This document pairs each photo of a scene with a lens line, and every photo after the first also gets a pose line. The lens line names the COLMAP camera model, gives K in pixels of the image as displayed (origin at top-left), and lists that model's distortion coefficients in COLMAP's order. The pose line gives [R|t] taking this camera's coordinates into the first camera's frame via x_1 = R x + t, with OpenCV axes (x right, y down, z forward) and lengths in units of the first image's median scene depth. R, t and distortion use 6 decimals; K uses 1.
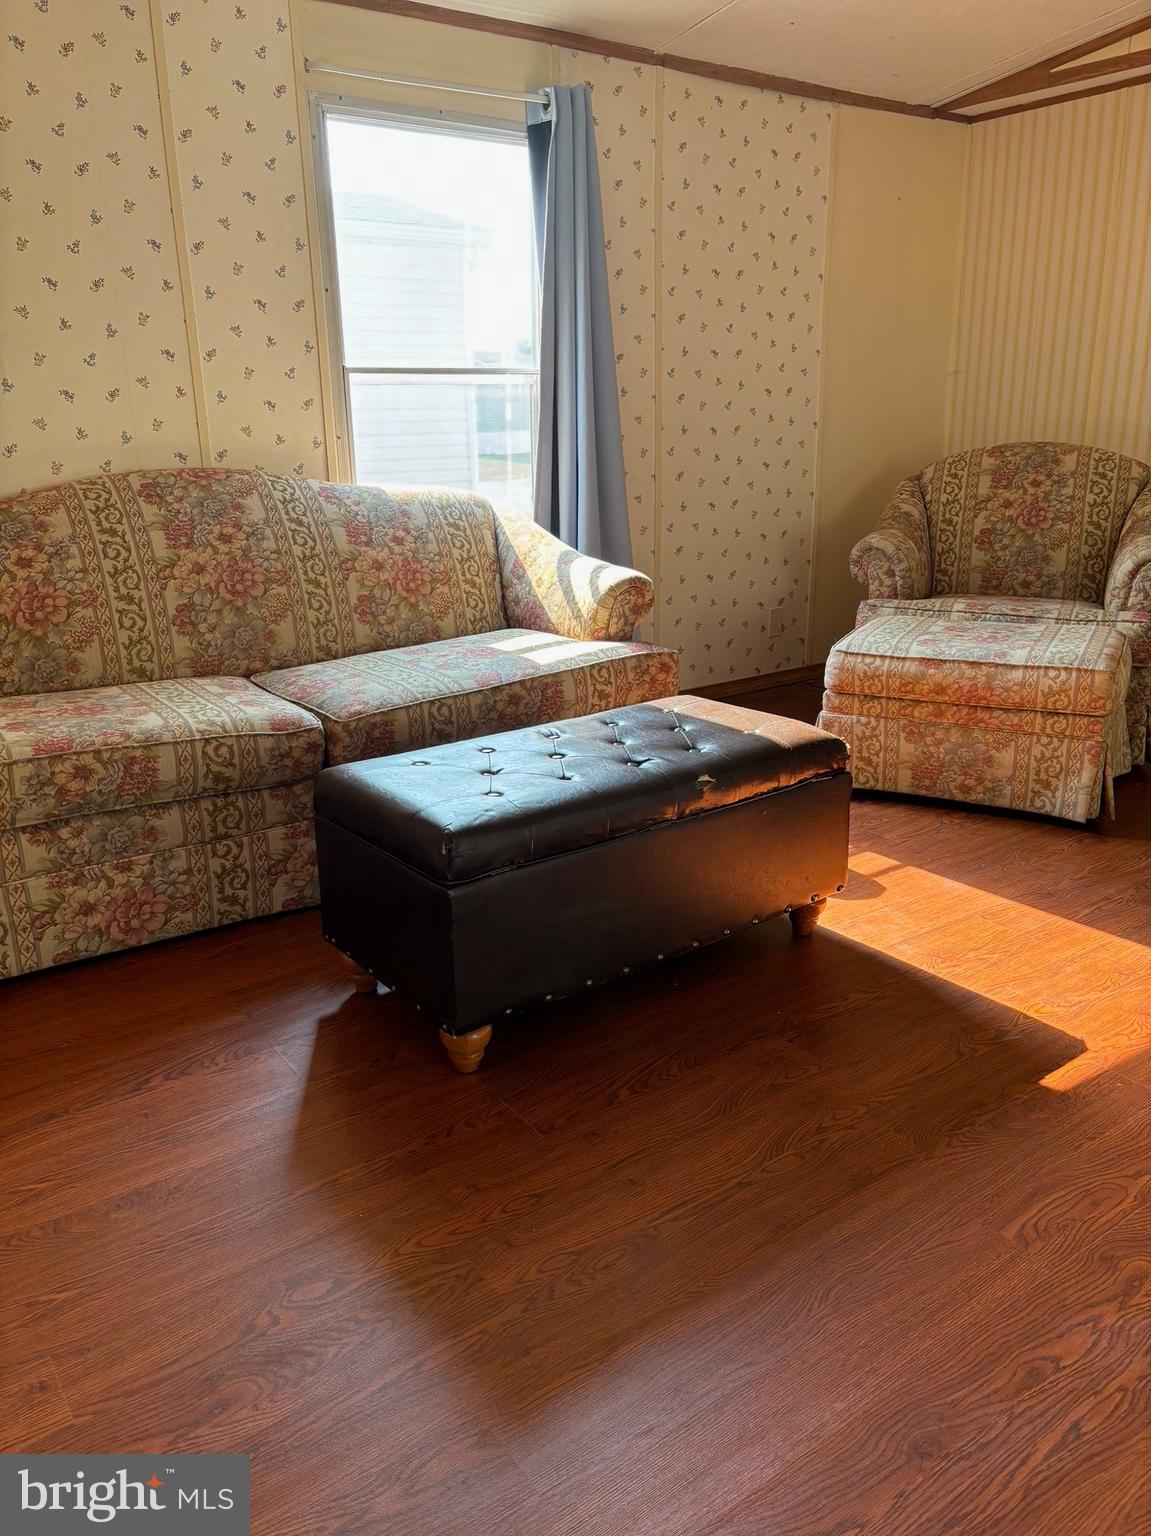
lens RADIAL K [[1162.3, 0, 572.4], [0, 1162.3, 781.5], [0, 0, 1]] dist [0.030729, -0.039390]
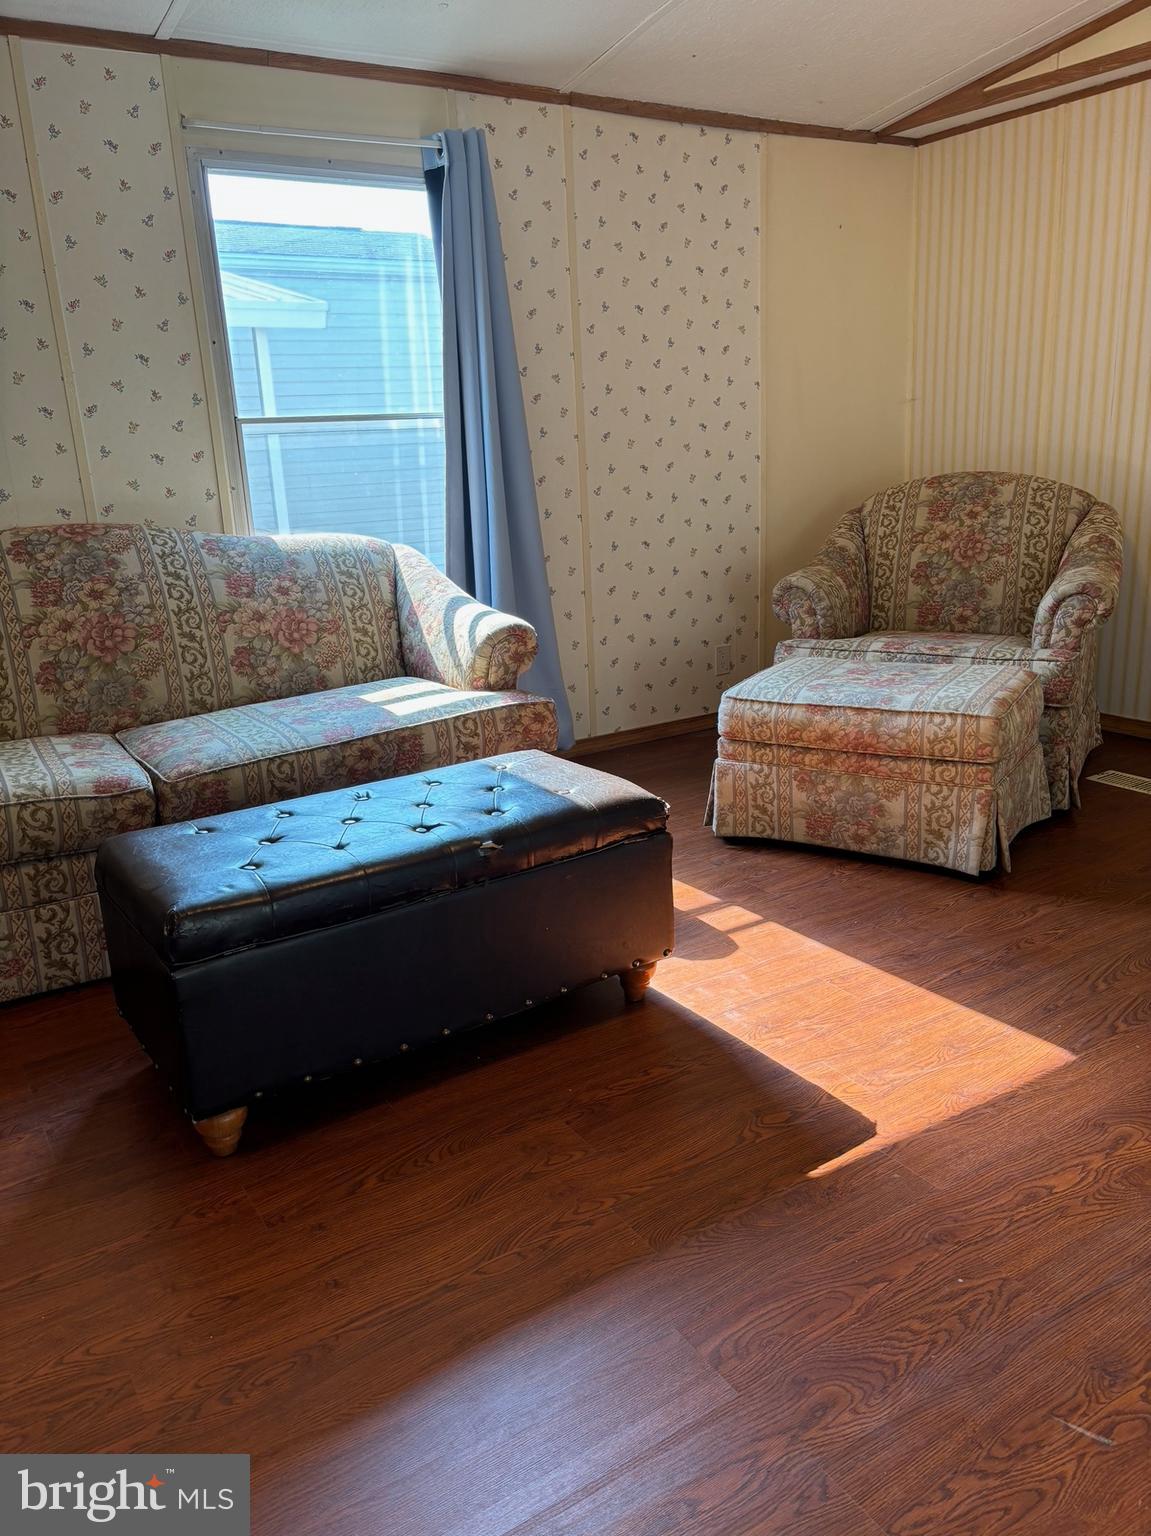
lens RADIAL K [[1162.3, 0, 587.1], [0, 1162.3, 780.6], [0, 0, 1]] dist [0.030729, -0.039390]
pose [[0.998264, -0.008962, -0.058219, 0.171321], [0.007885, 0.999794, -0.018692, -0.025832], [0.058375, 0.018201, 0.998129, 0.028509]]
